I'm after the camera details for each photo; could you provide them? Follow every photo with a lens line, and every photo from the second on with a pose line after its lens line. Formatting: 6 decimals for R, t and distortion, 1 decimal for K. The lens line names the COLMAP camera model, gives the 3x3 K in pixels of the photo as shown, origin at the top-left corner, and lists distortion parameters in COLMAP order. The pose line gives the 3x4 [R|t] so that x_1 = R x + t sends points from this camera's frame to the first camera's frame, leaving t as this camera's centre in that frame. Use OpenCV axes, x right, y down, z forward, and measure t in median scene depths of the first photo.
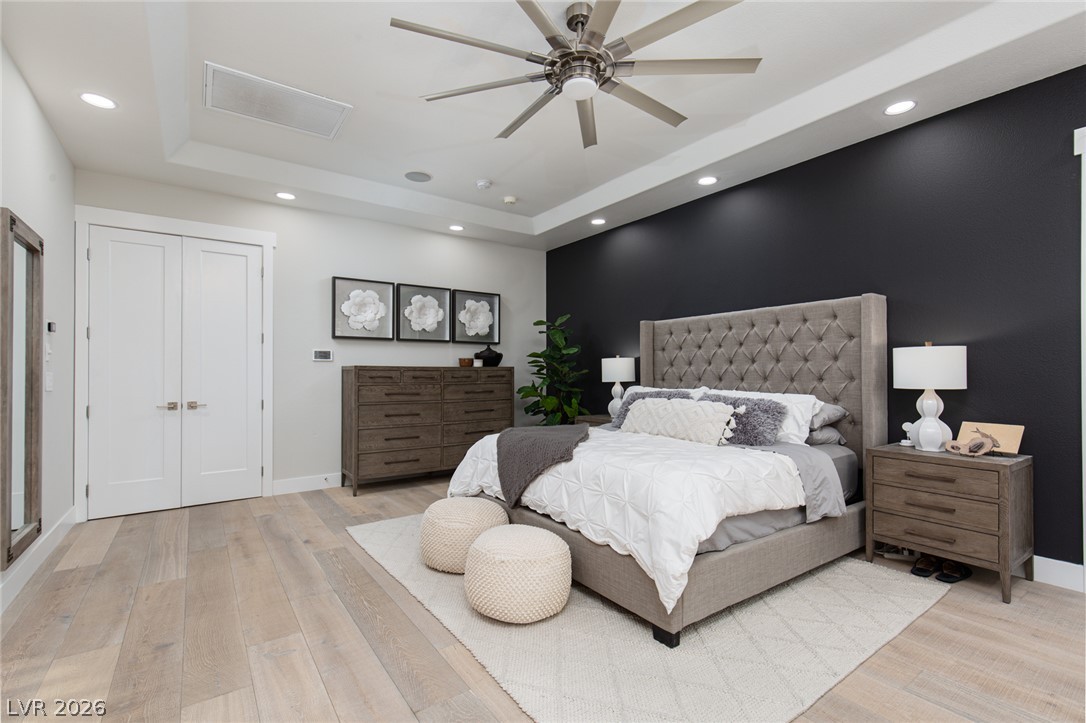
lens RADIAL K [[492.6, 0, 540.9], [0, 492.6, 365.2], [0, 0, 1]] dist [0.022489, -0.000553]
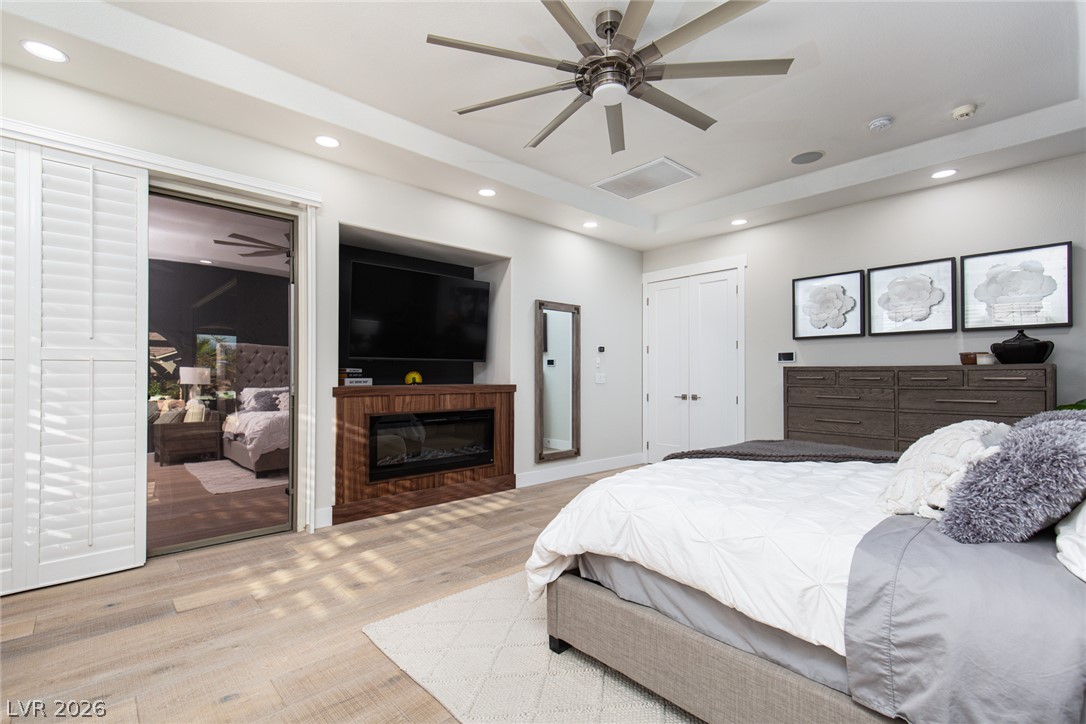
lens RADIAL K [[492.6, 0, 551.6], [0, 492.6, 368.2], [0, 0, 1]] dist [0.022489, -0.000553]
pose [[0.138748, -0.012829, -0.990245, 0.533610], [0.019237, 0.999762, -0.010257, 0.004446], [0.990141, -0.017626, 0.138962, 0.366382]]
